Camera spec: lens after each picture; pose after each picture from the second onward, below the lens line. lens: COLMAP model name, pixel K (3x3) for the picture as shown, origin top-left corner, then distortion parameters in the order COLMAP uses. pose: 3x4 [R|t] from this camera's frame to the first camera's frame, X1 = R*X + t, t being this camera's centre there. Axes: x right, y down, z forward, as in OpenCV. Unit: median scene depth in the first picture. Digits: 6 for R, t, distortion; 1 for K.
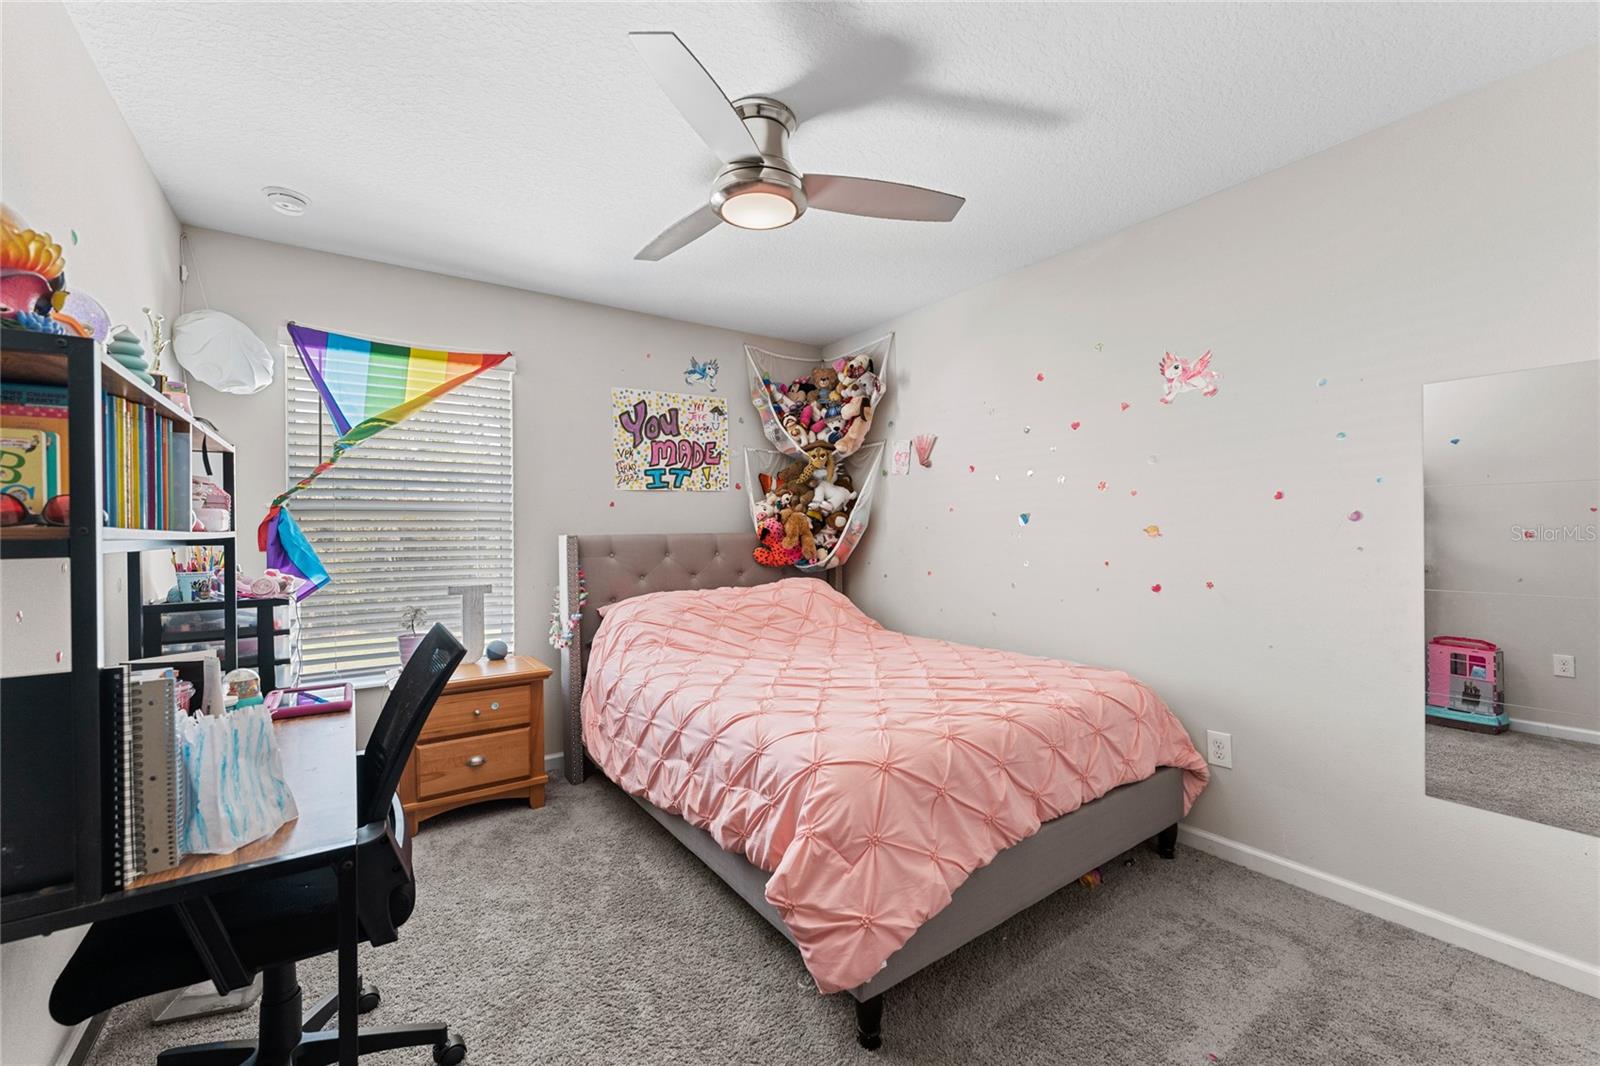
lens RADIAL K [[643.0, 0, 800.5], [0, 643.0, 533.4], [0, 0, 1]] dist [0.002090, -0.000135]
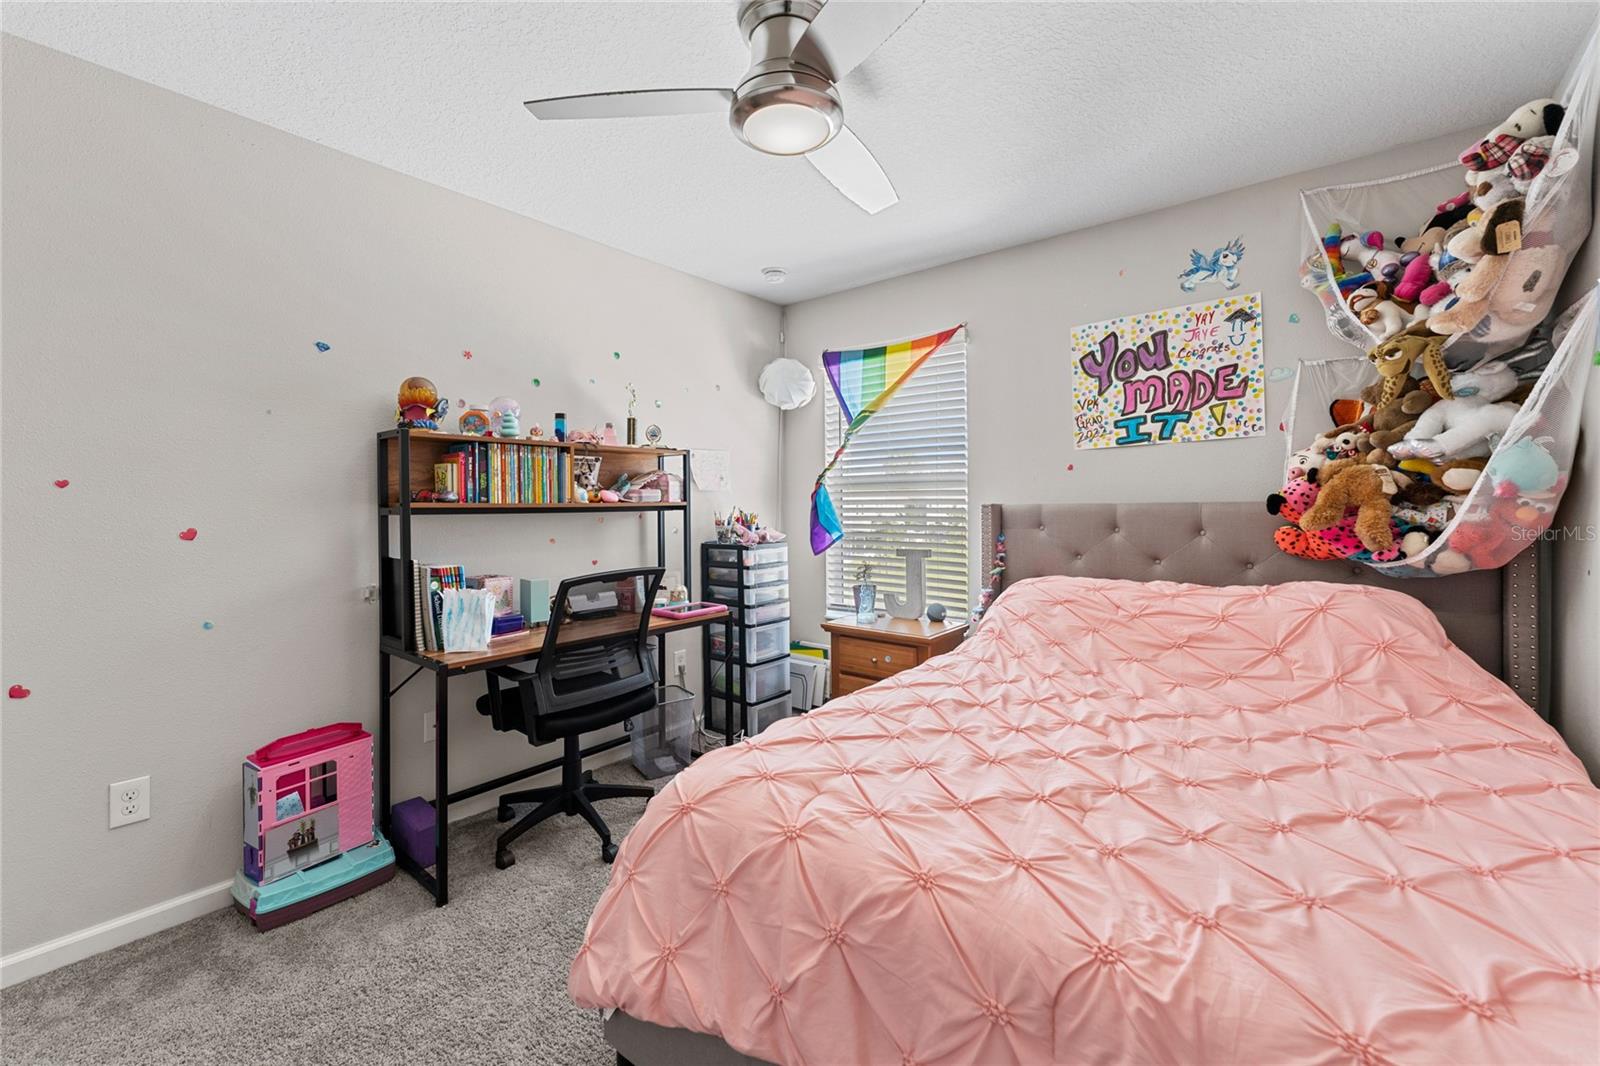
lens RADIAL K [[643.0, 0, 783.7], [0, 643.0, 508.6], [0, 0, 1]] dist [0.002090, -0.000135]
pose [[0.288215, 0.014510, -0.957456, 0.389204], [0.004732, 0.999851, 0.016577, -0.006868], [0.957554, -0.009308, 0.288103, 0.380273]]
